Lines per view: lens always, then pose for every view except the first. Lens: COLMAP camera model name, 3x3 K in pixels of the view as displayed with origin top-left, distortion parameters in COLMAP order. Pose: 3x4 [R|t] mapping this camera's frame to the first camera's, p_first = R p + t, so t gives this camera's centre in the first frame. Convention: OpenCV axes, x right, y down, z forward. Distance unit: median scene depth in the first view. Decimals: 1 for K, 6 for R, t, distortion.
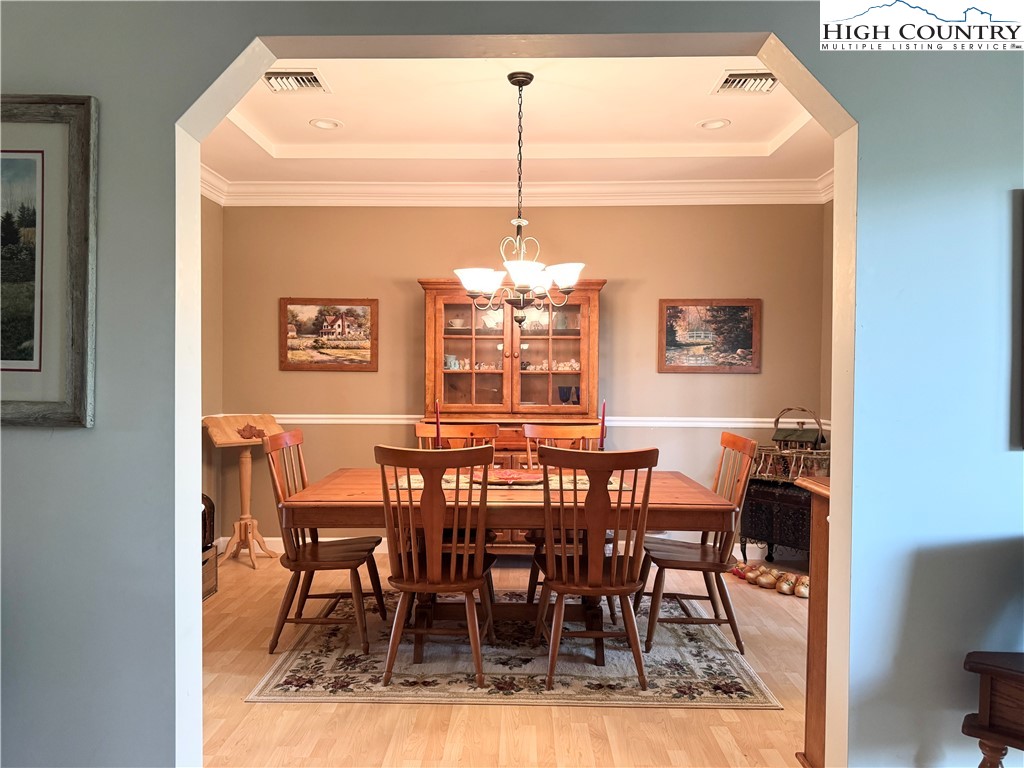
lens RADIAL K [[720.1, 0, 515.7], [0, 720.1, 382.3], [0, 0, 1]] dist [0.053646, -0.015724]
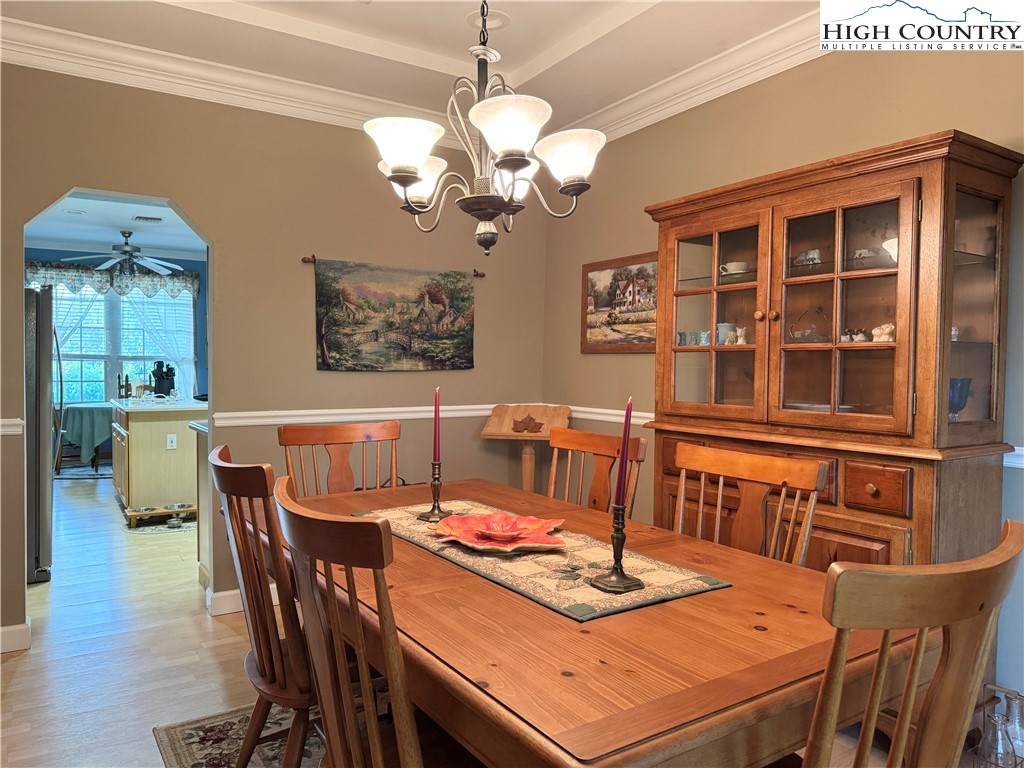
lens RADIAL K [[720.1, 0, 504.5], [0, 720.1, 386.6], [0, 0, 1]] dist [0.053646, -0.015724]
pose [[0.549109, 0.024878, -0.835381, 0.311393], [-0.016127, 0.999686, 0.019171, 0.006799], [0.835595, 0.002945, 0.549338, 0.480408]]
